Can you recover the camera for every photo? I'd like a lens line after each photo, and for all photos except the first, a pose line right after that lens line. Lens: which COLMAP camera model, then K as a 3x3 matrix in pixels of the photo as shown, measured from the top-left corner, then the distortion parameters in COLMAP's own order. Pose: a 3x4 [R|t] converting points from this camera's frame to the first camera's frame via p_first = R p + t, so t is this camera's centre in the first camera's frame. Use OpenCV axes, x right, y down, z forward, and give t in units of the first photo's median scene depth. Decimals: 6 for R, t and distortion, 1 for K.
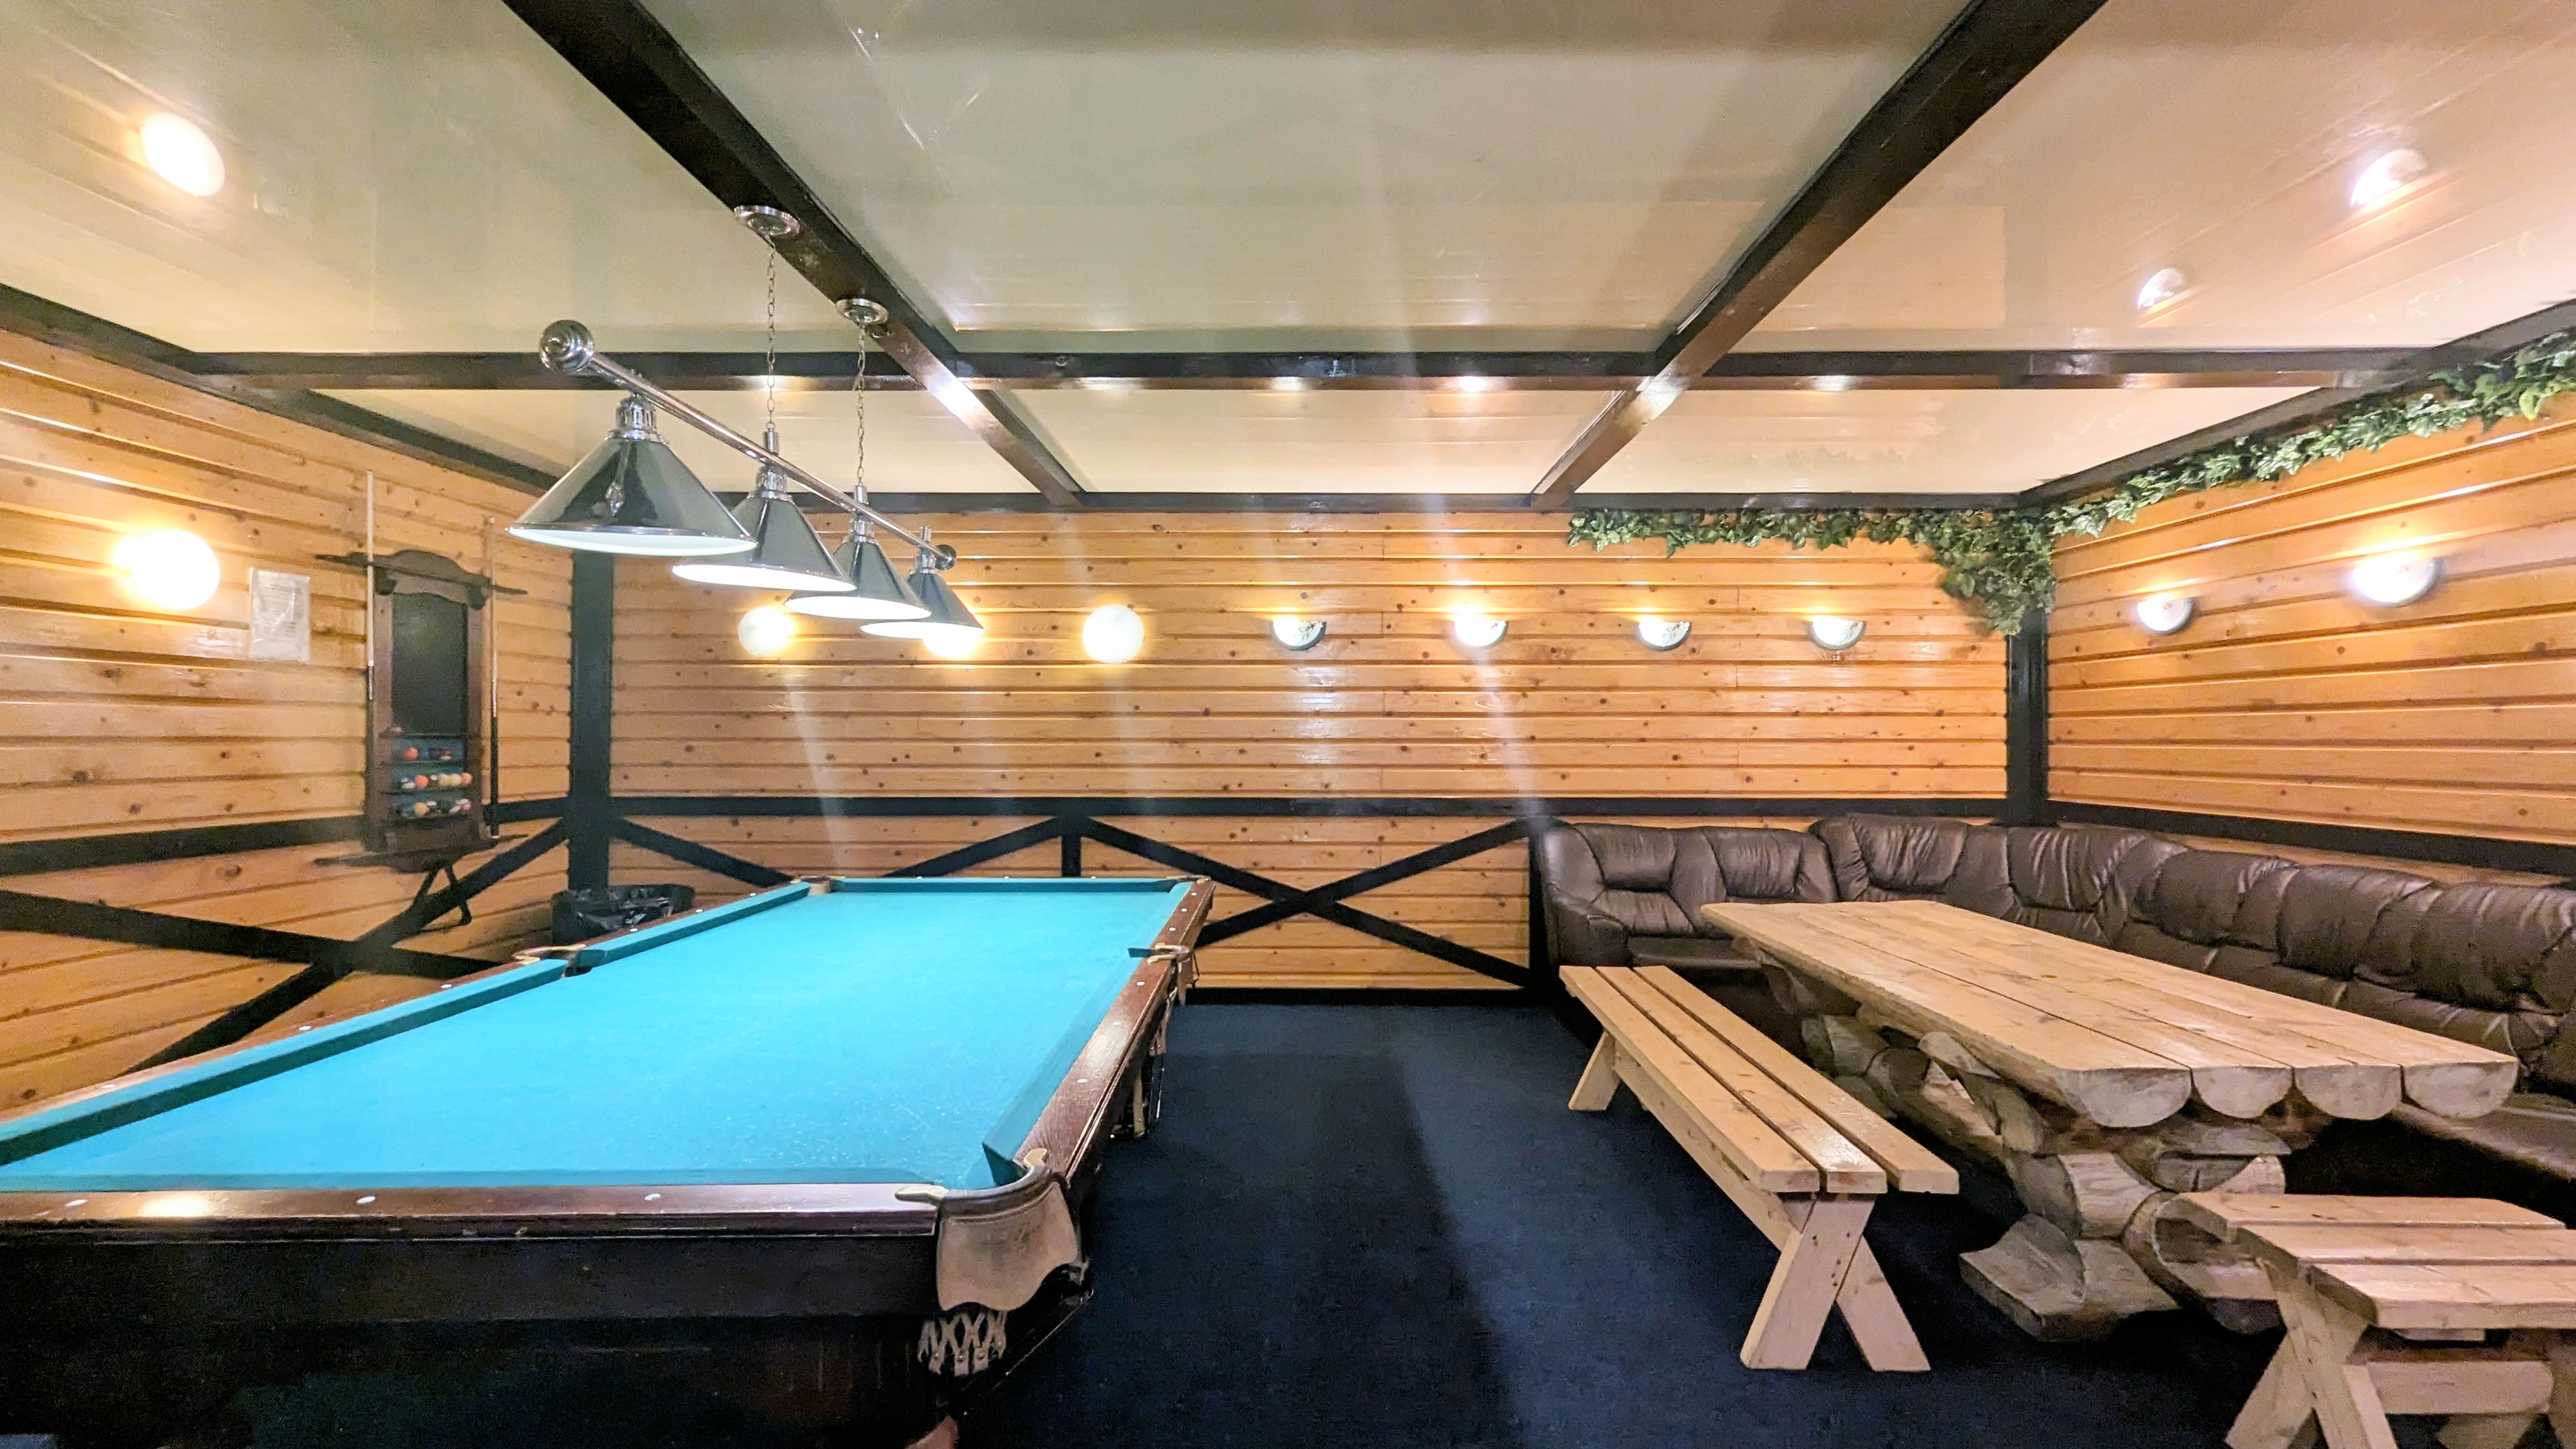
lens RADIAL K [[1063.4, 0, 1291.8], [0, 1063.4, 729.1], [0, 0, 1]] dist [-0.000049, -0.001152]
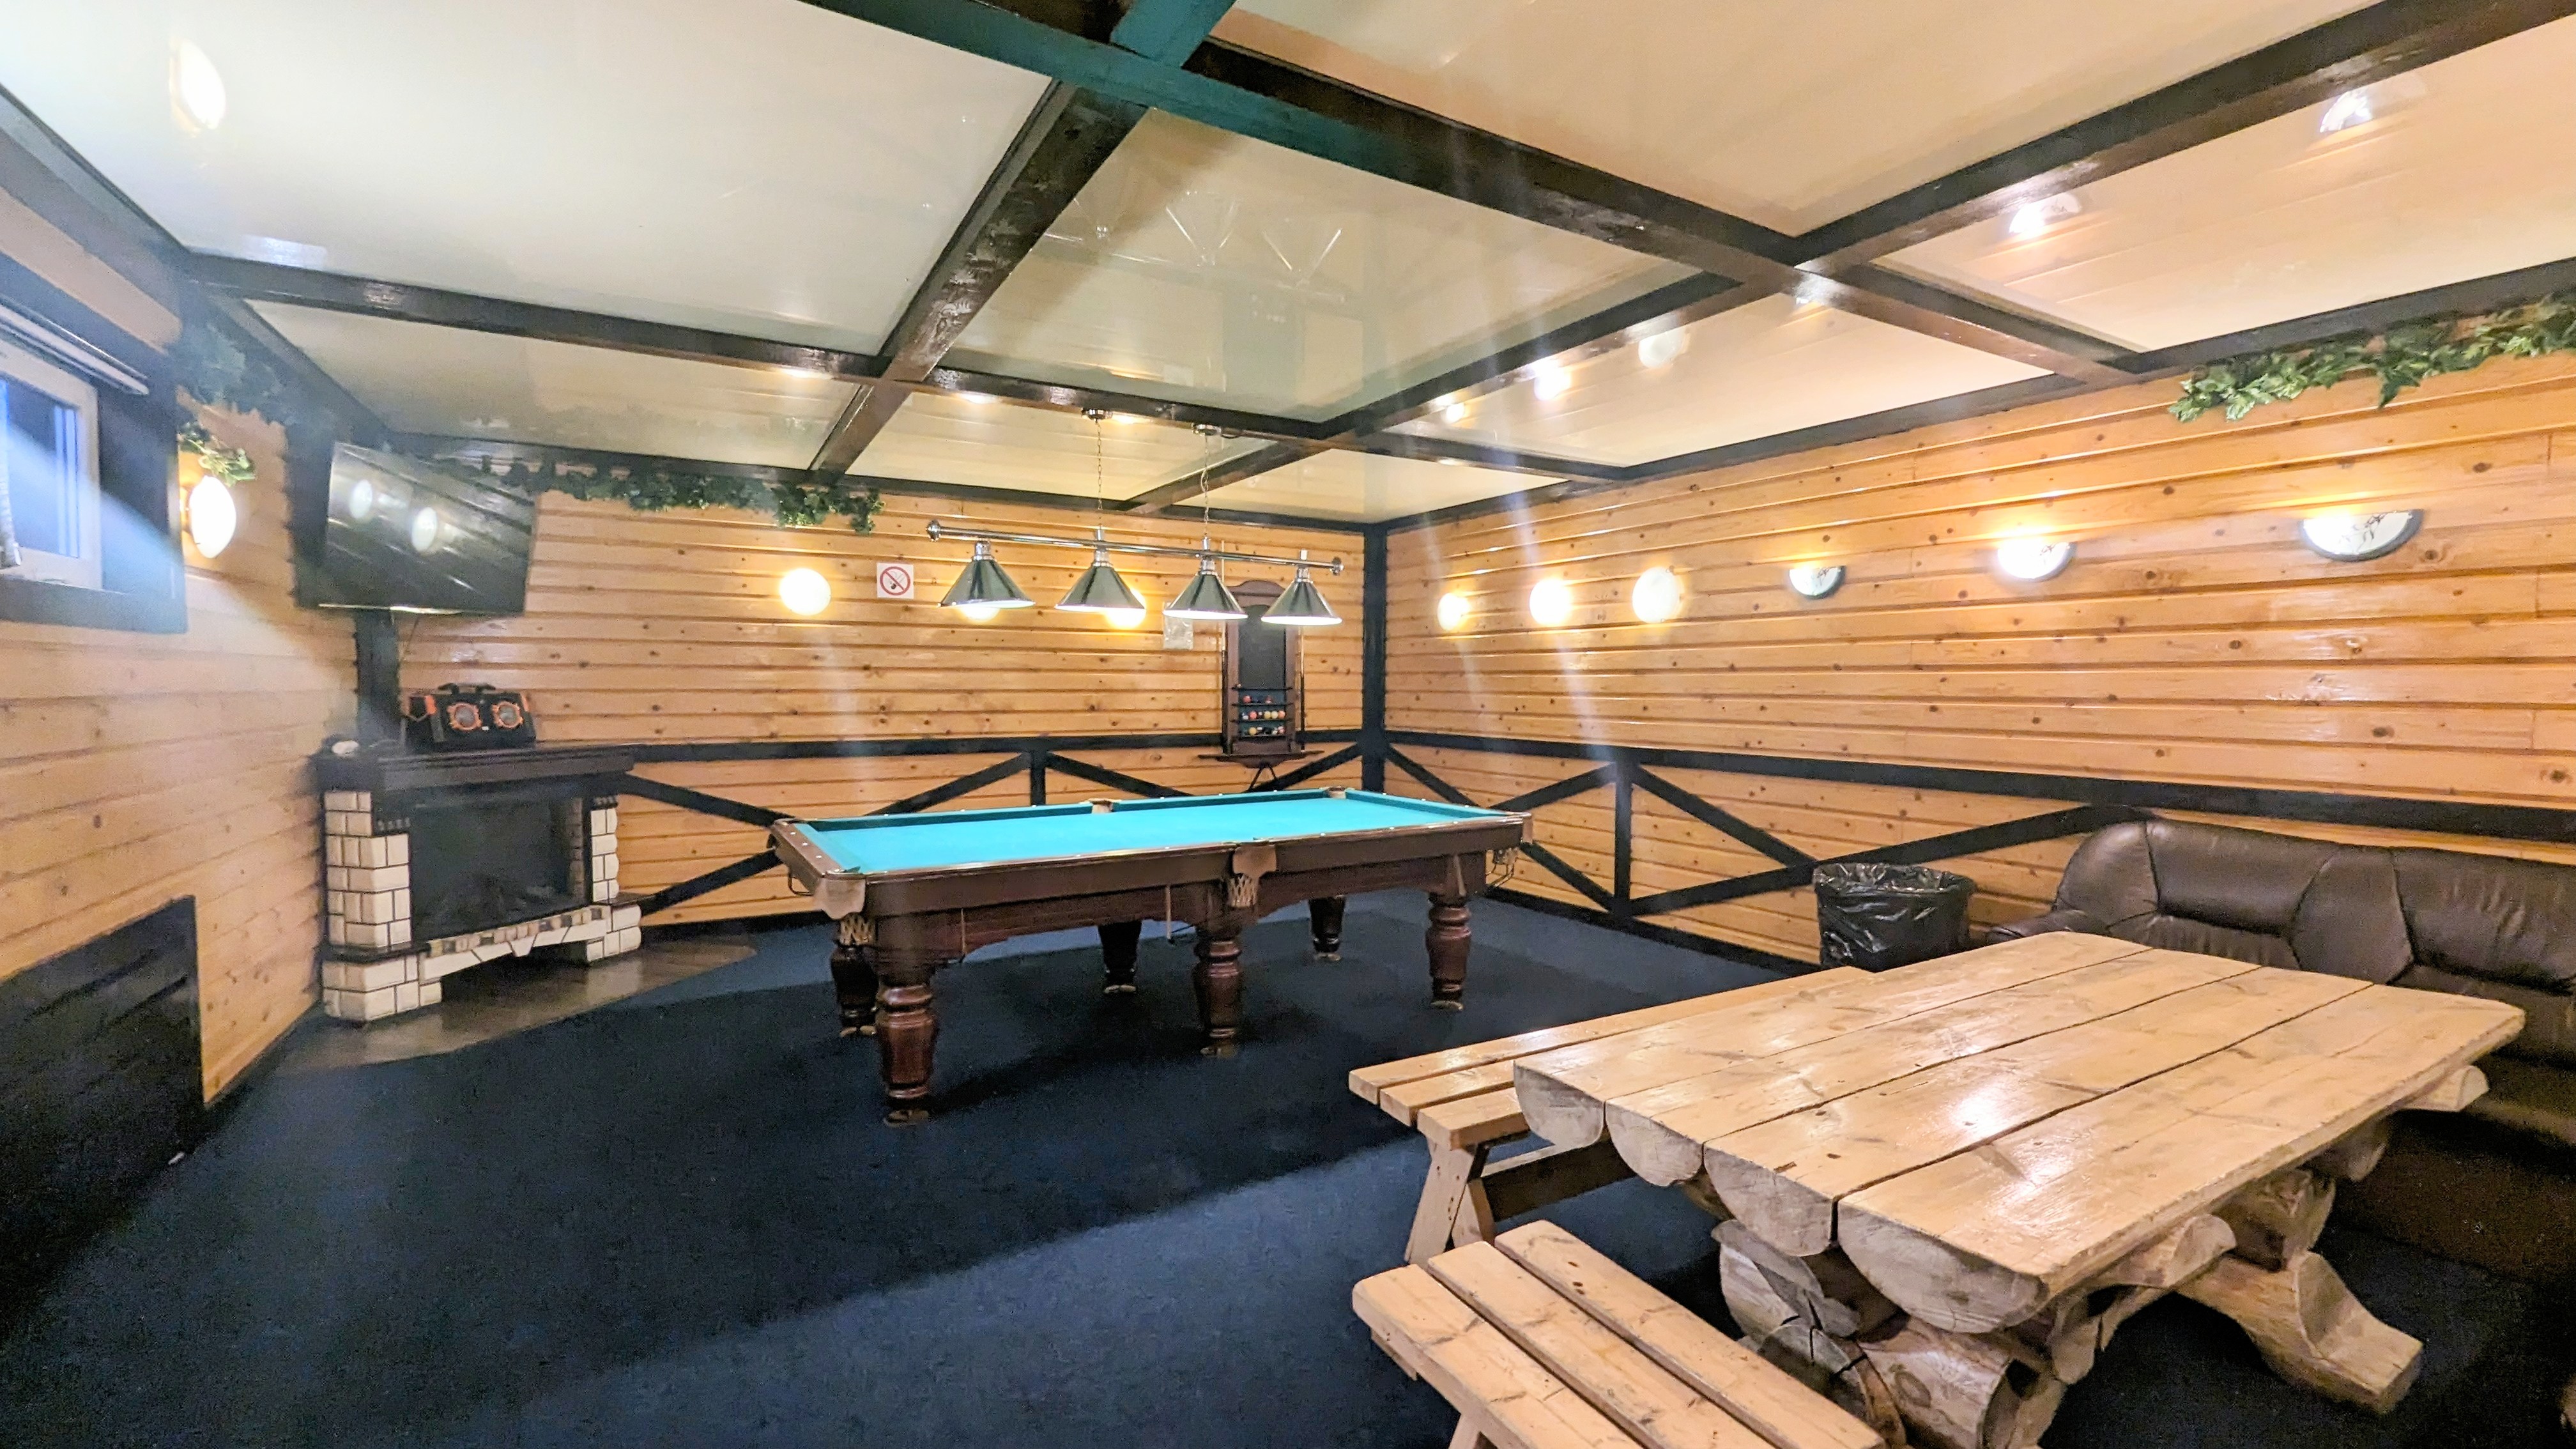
lens RADIAL K [[1063.4, 0, 1303.5], [0, 1063.4, 734.2], [0, 0, 1]] dist [-0.000049, -0.001152]
pose [[0.518844, 0.041636, -0.853854, 0.564891], [0.005294, 0.998638, 0.051913, -0.007662], [0.854852, -0.031455, 0.517917, 0.142065]]
